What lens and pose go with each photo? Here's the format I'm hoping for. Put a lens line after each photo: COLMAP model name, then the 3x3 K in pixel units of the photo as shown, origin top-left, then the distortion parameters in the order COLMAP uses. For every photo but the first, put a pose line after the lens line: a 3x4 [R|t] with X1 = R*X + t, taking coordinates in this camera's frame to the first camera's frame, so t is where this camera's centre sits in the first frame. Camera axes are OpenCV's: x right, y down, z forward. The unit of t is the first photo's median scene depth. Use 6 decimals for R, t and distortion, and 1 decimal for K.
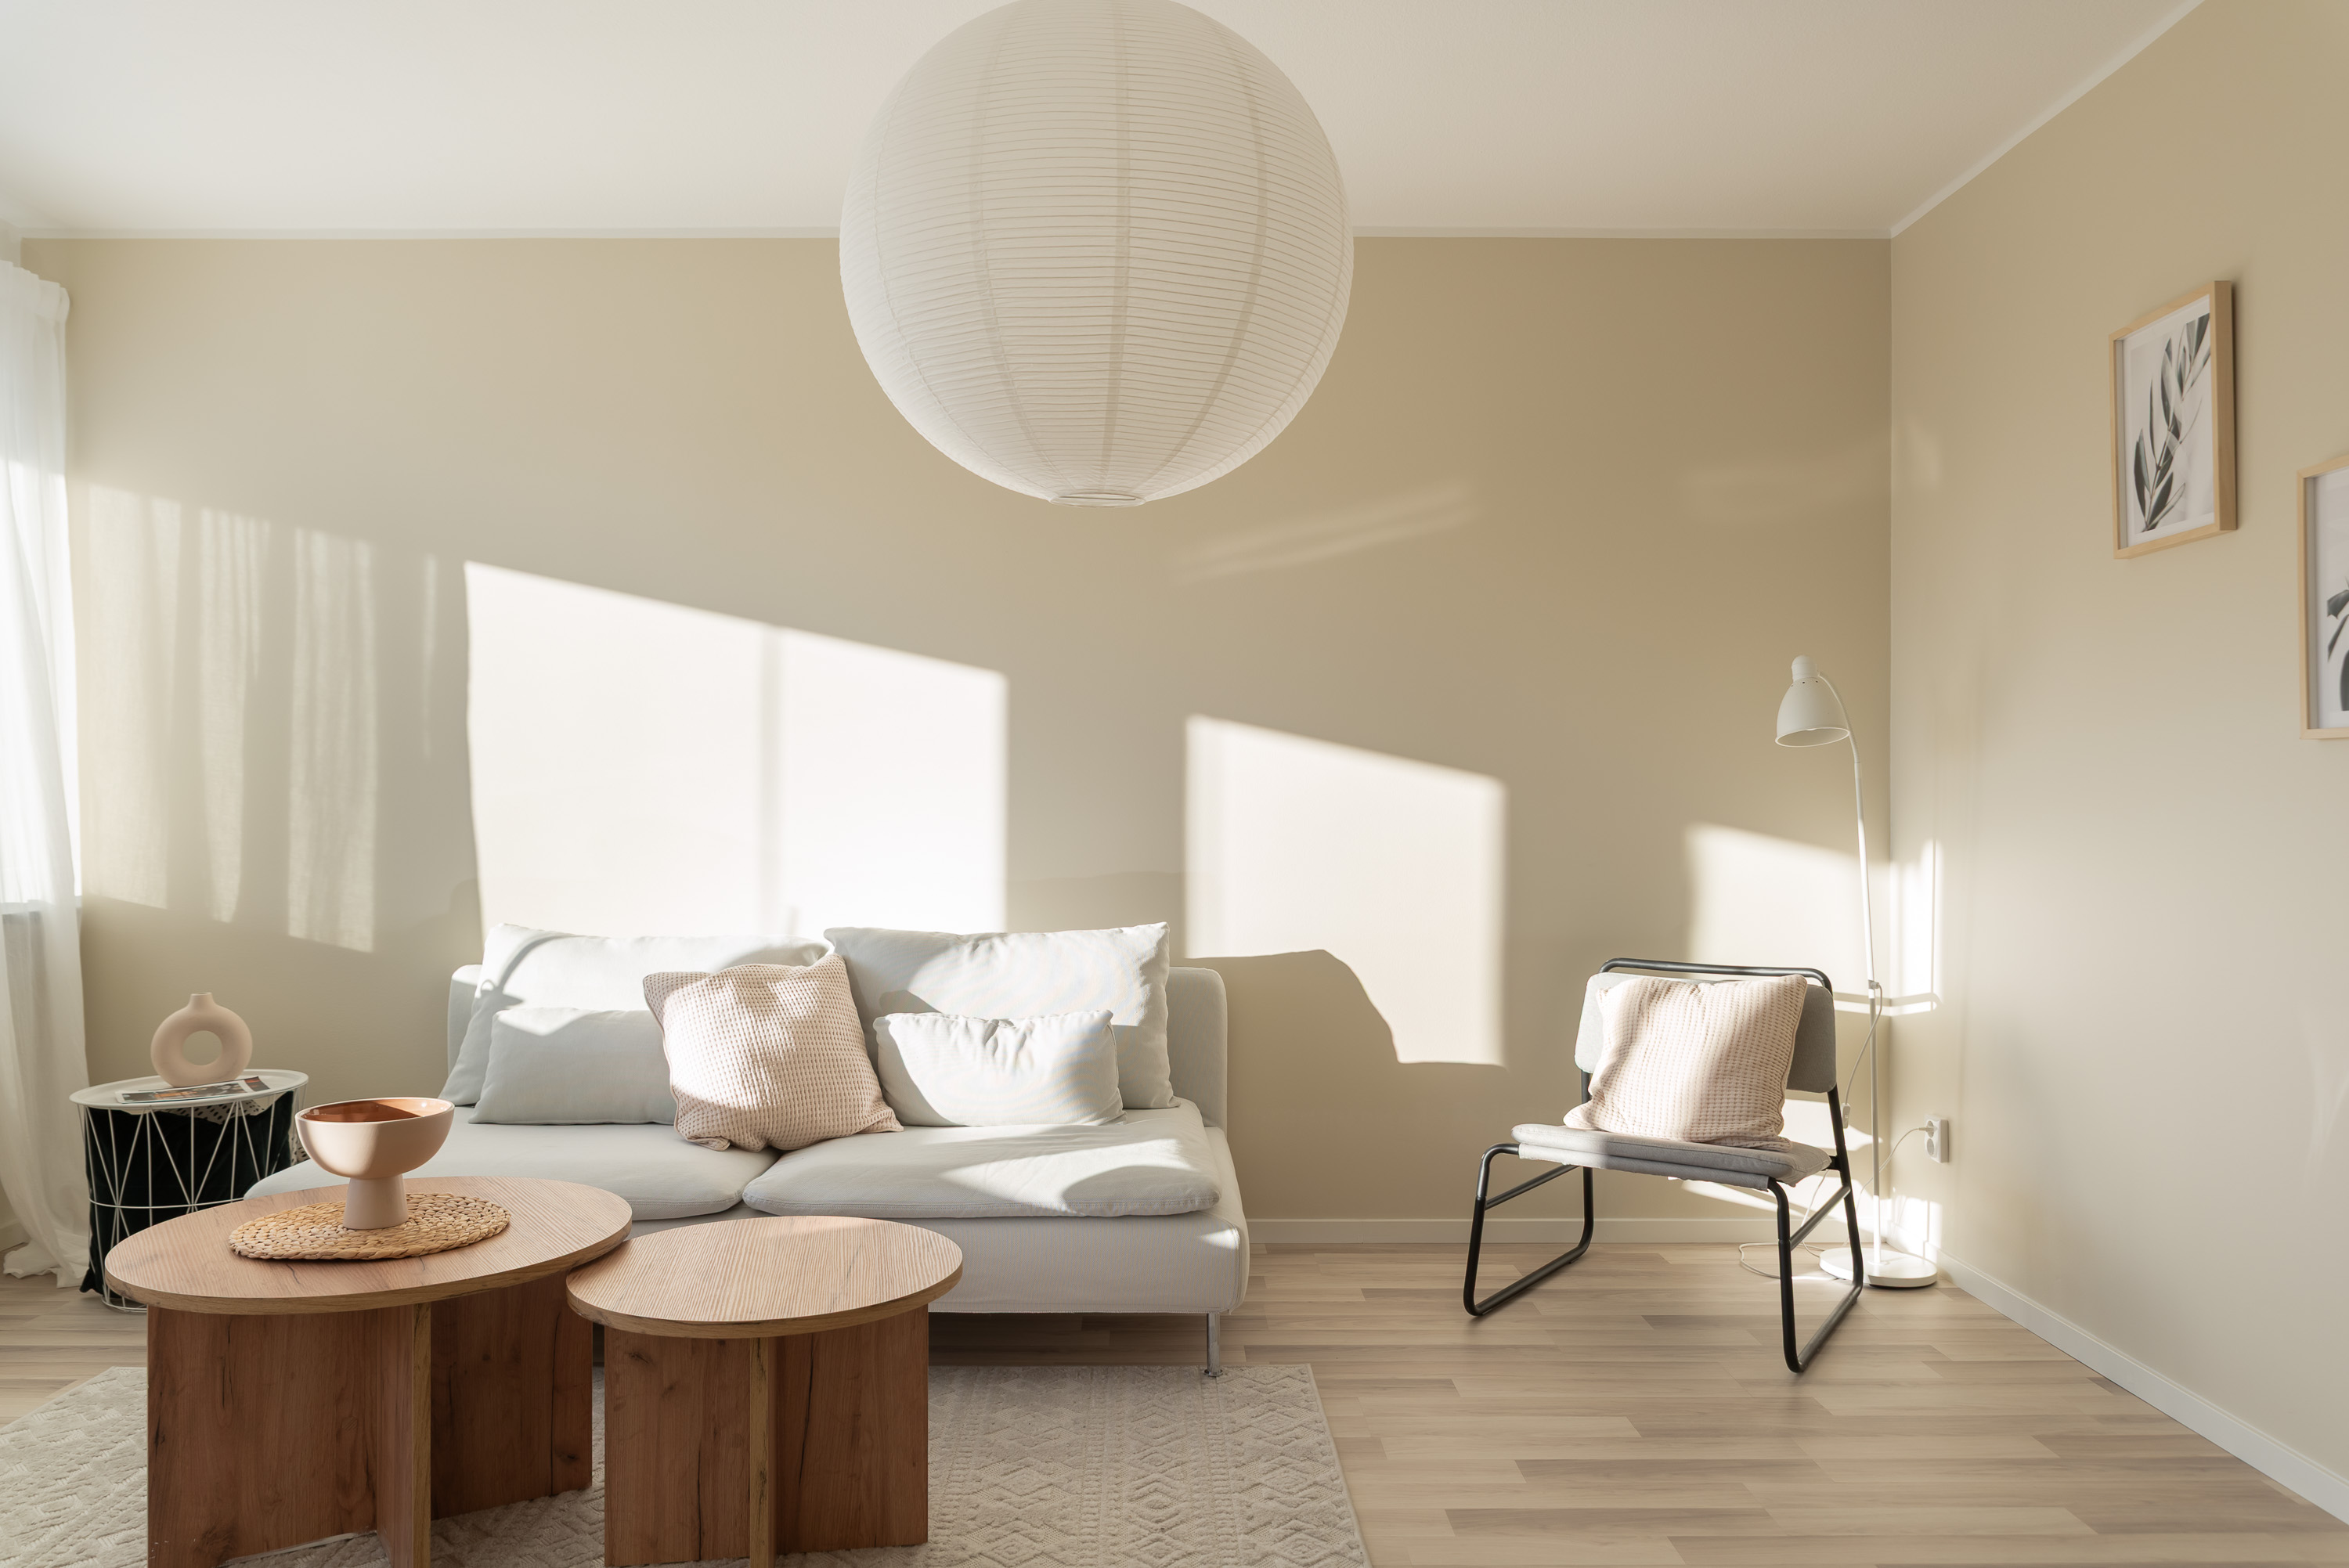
lens RADIAL K [[1643.3, 0, 1174.5], [0, 1643.3, 784.0], [0, 0, 1]] dist [0.003175, -0.004794]
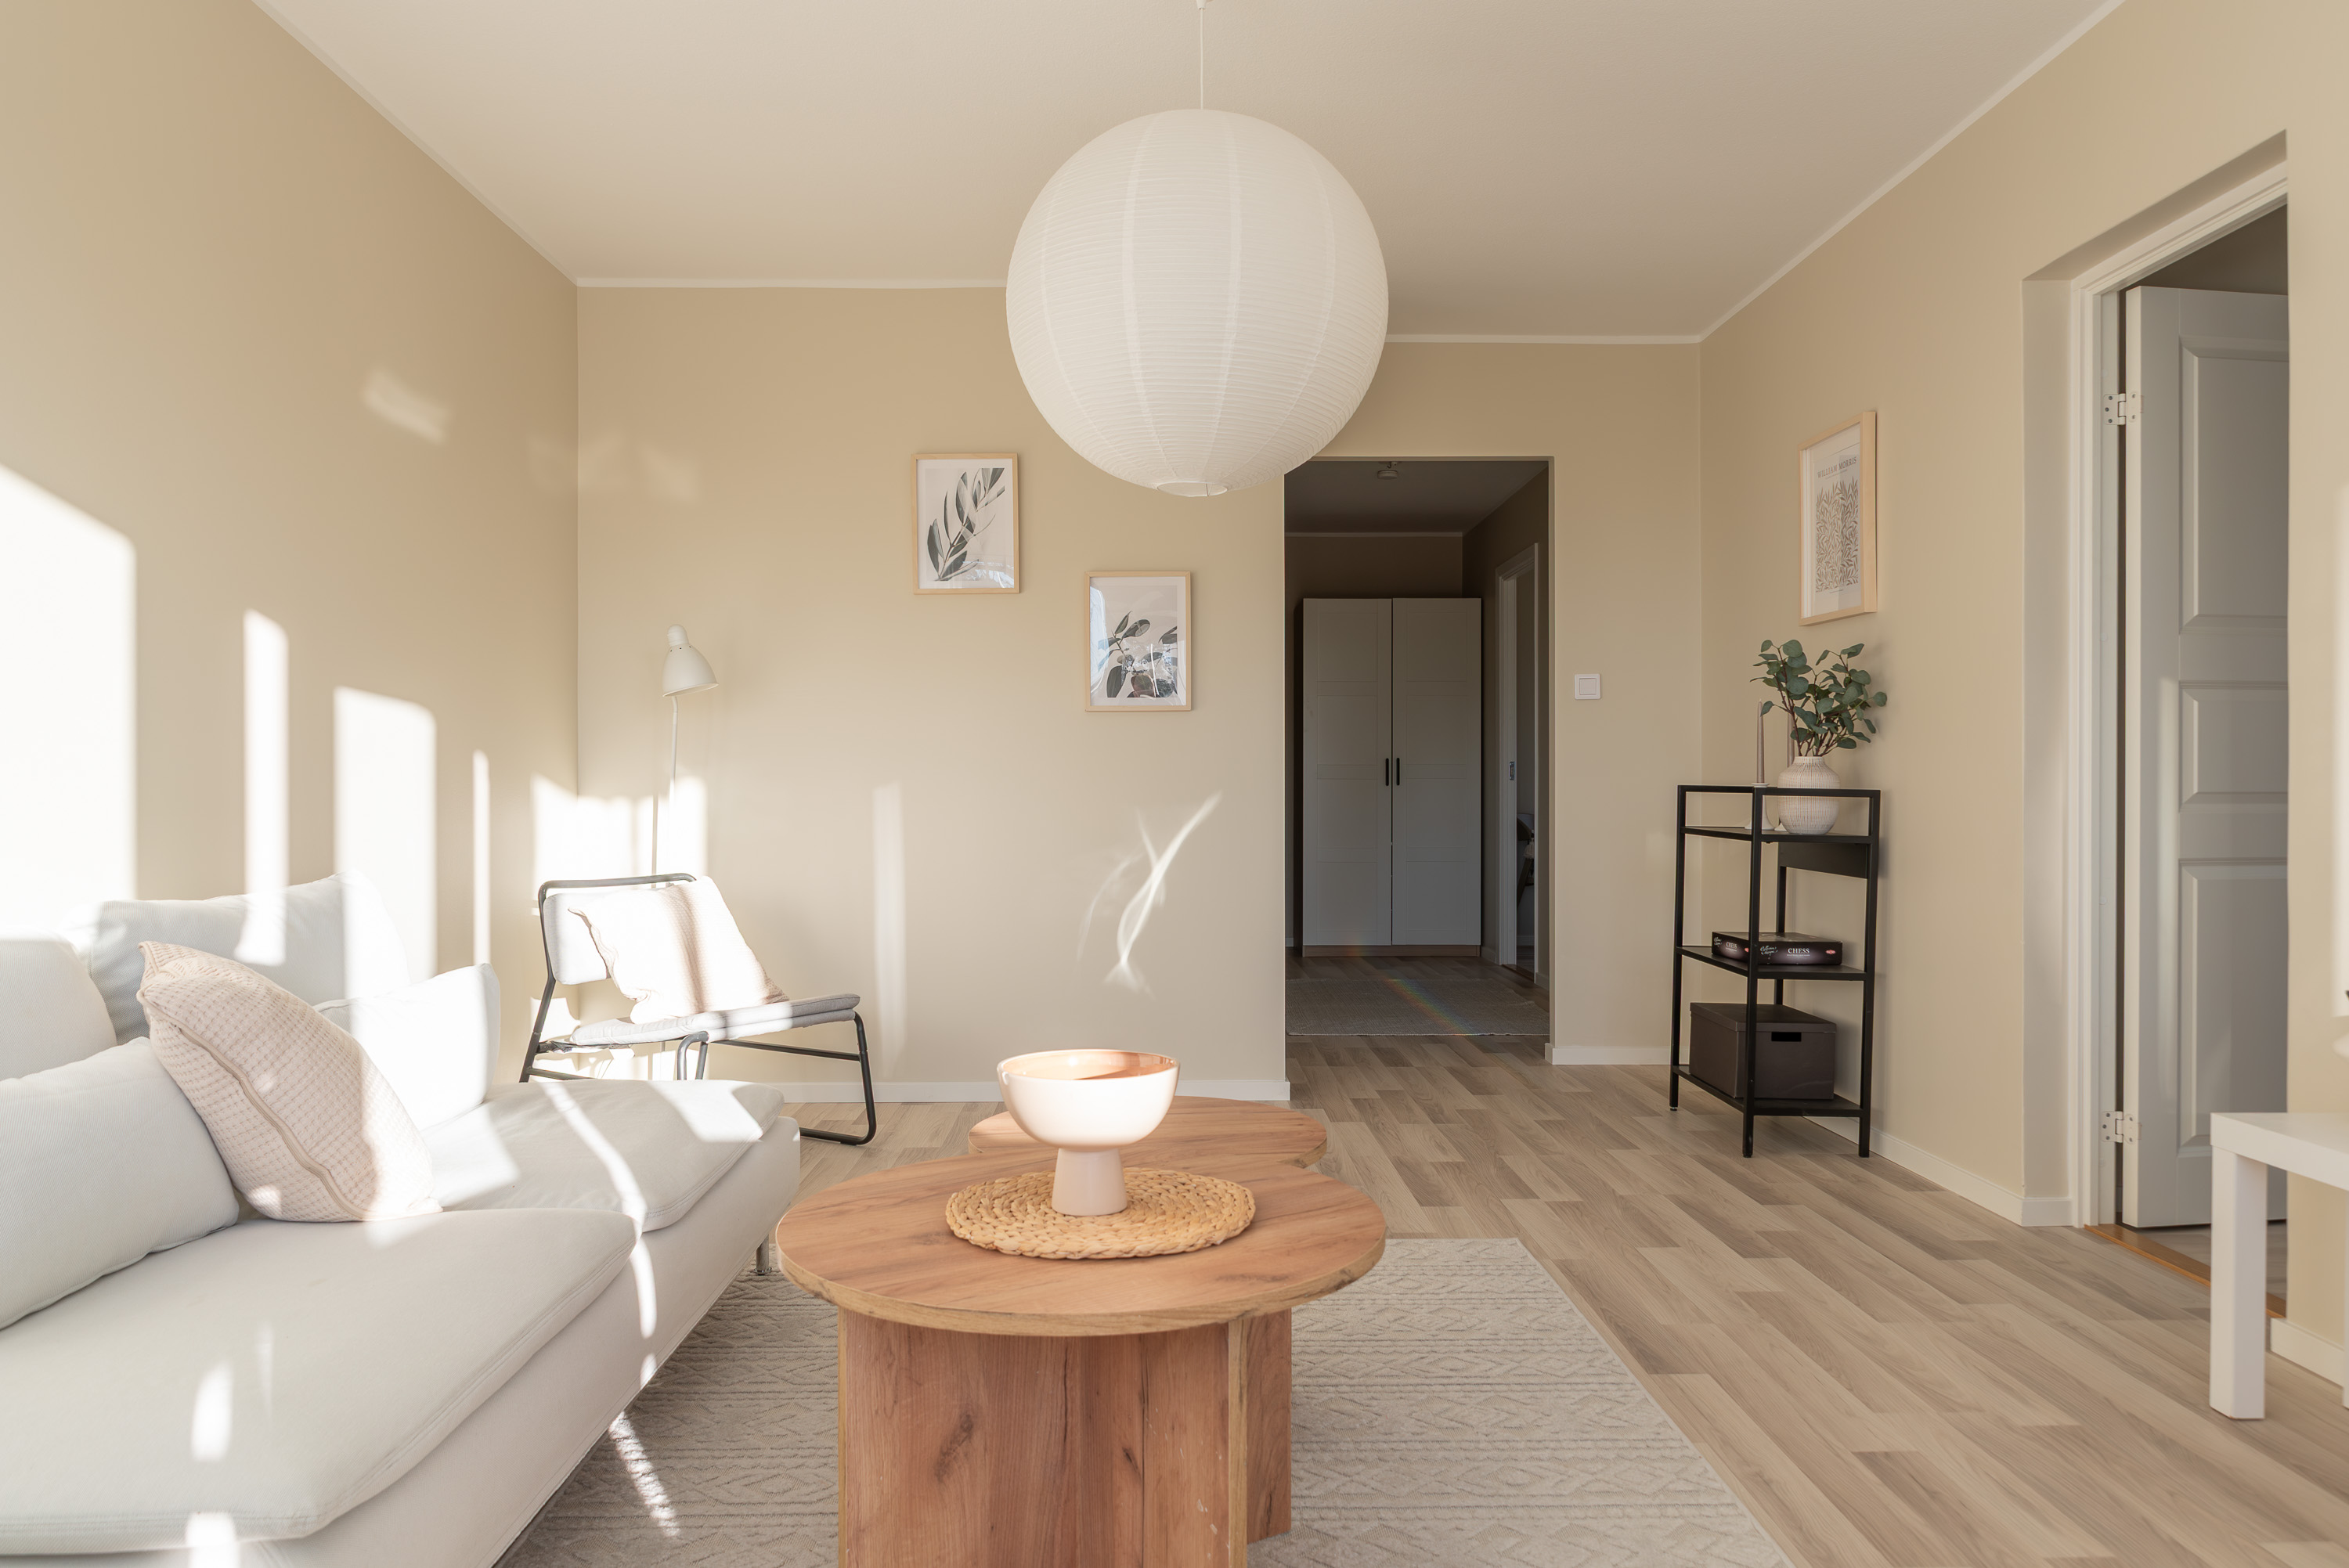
lens RADIAL K [[1643.3, 0, 1174.5], [0, 1643.3, 784.0], [0, 0, 1]] dist [0.003175, -0.004794]
pose [[0.008994, -0.003725, 0.999953, -1.000328], [0.000275, 0.999993, 0.003723, 0.041884], [-0.999960, 0.000241, 0.008995, 0.701002]]
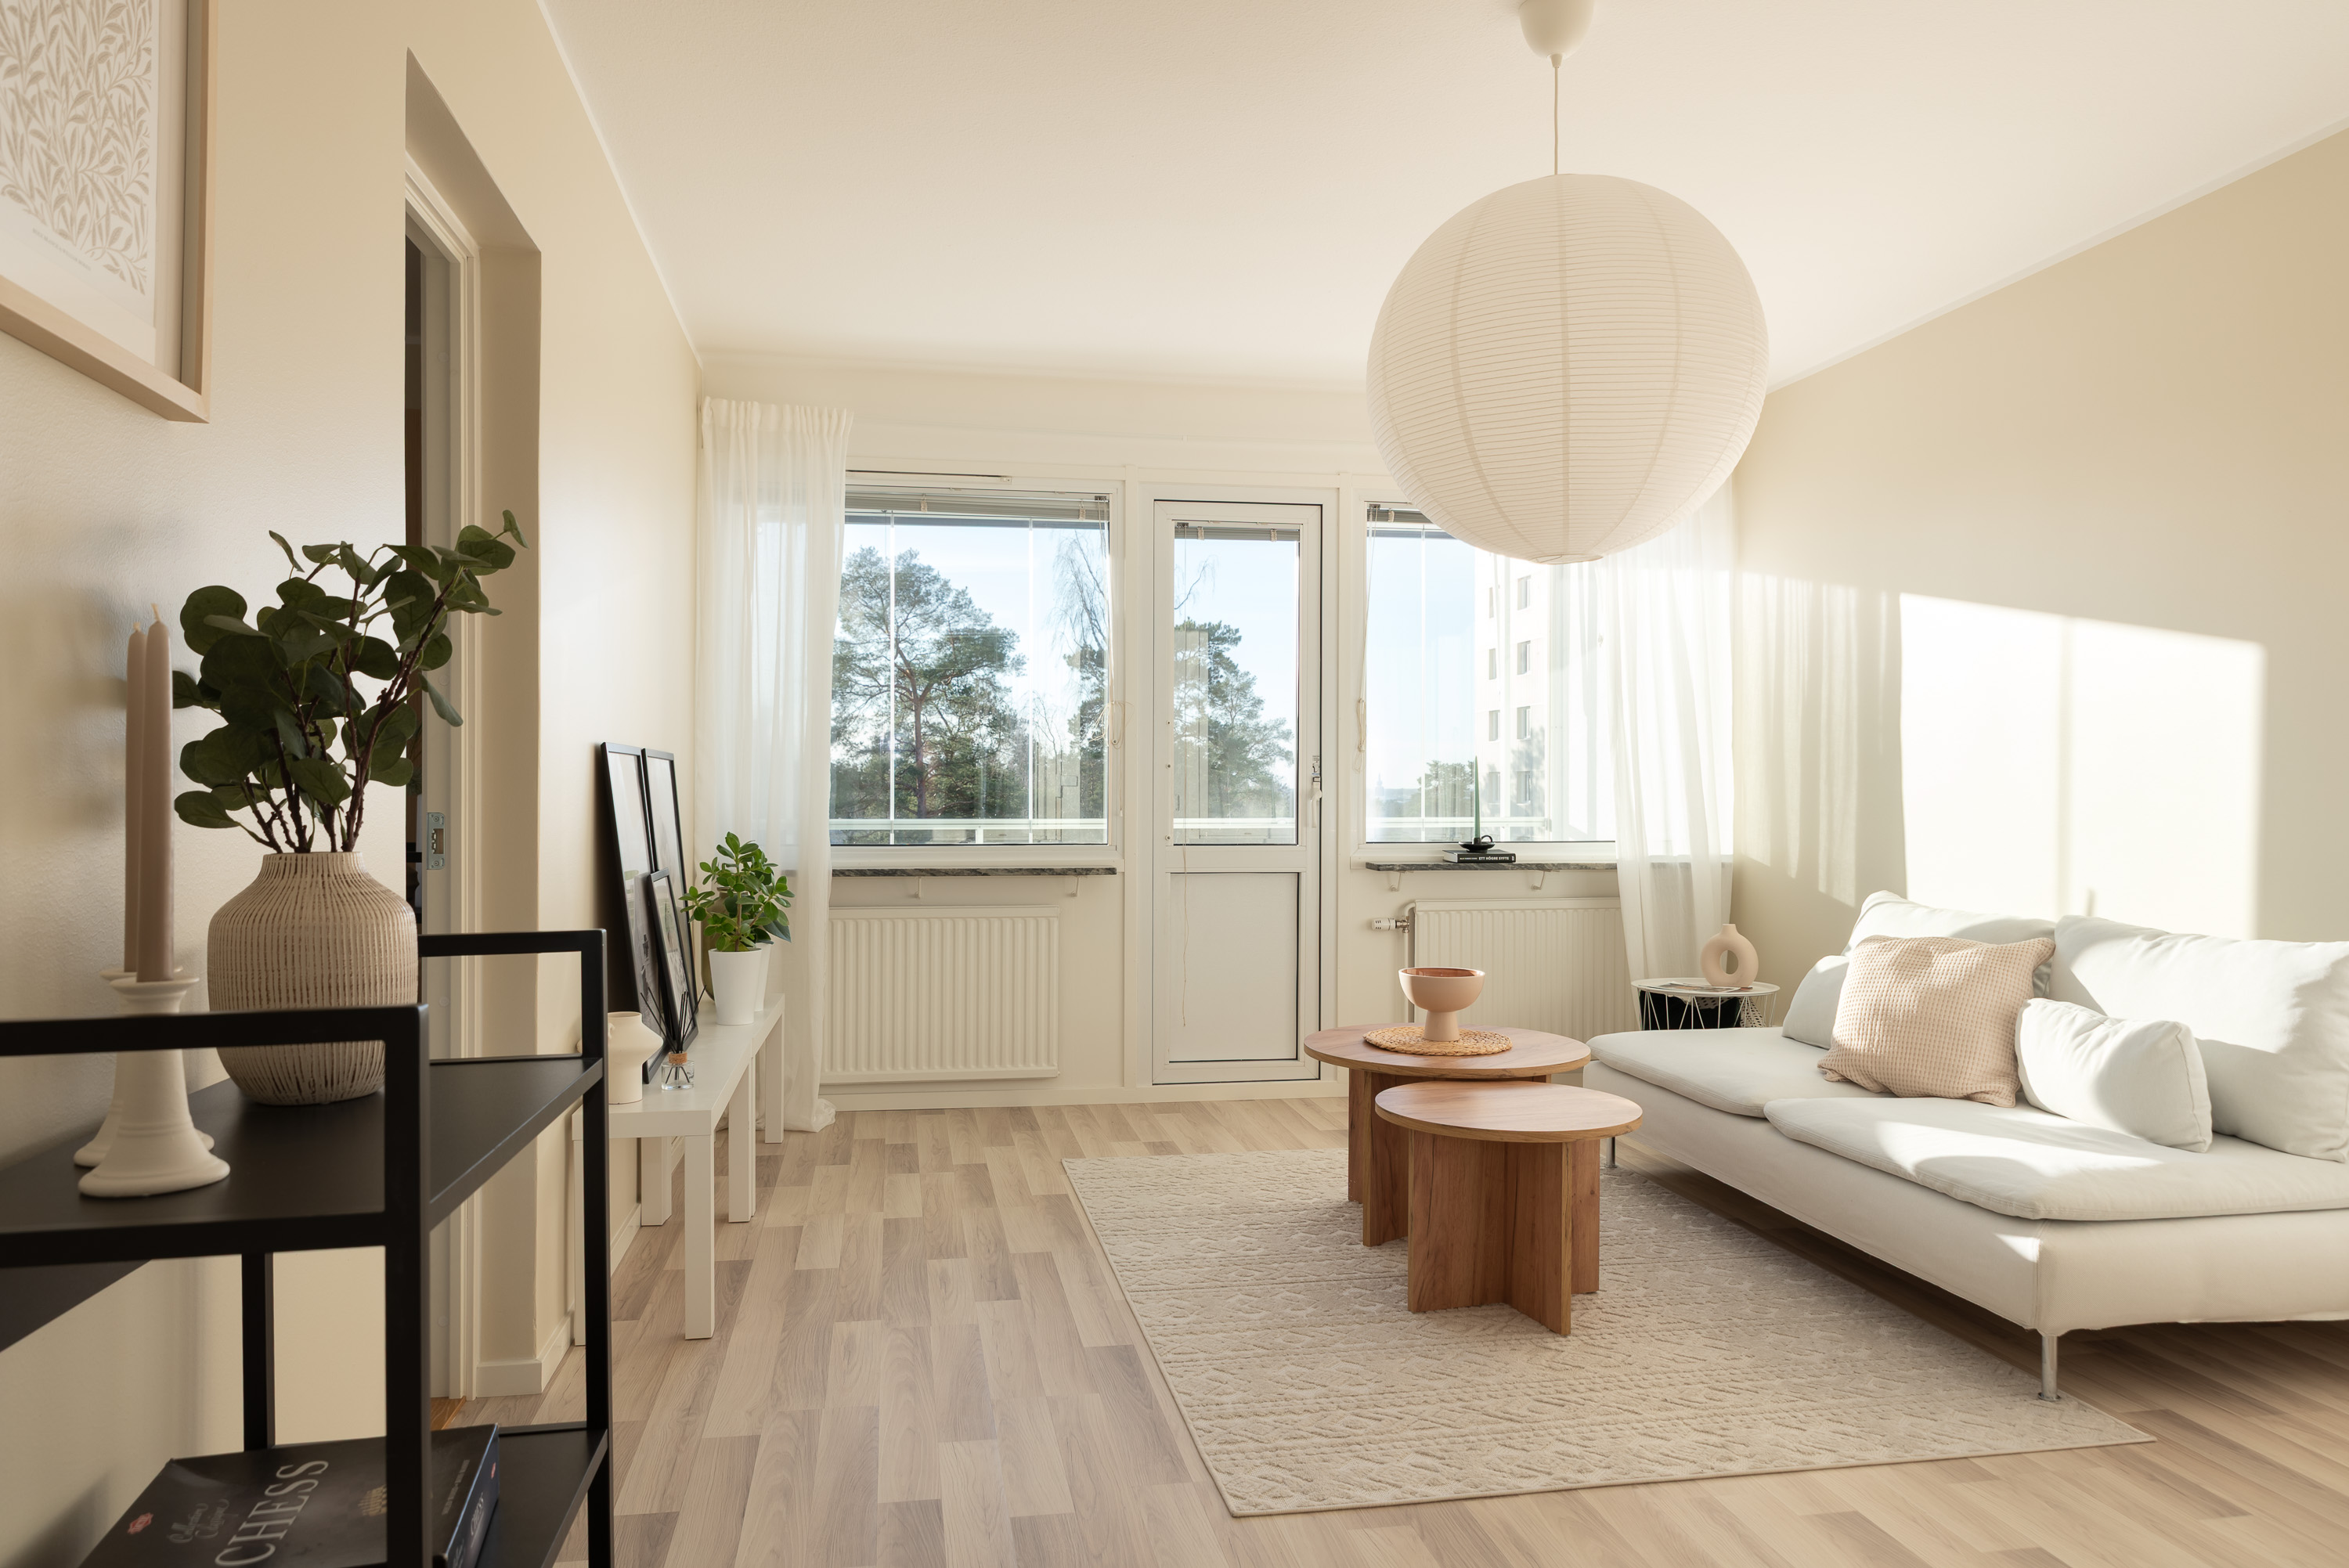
lens RADIAL K [[1643.3, 0, 1174.5], [0, 1643.3, 784.0], [0, 0, 1]] dist [0.003175, -0.004794]
pose [[0.140991, -0.004481, -0.990001, 0.830895], [0.006856, 0.999970, -0.003550, 0.007610], [0.989987, -0.006287, 0.141018, 0.353571]]
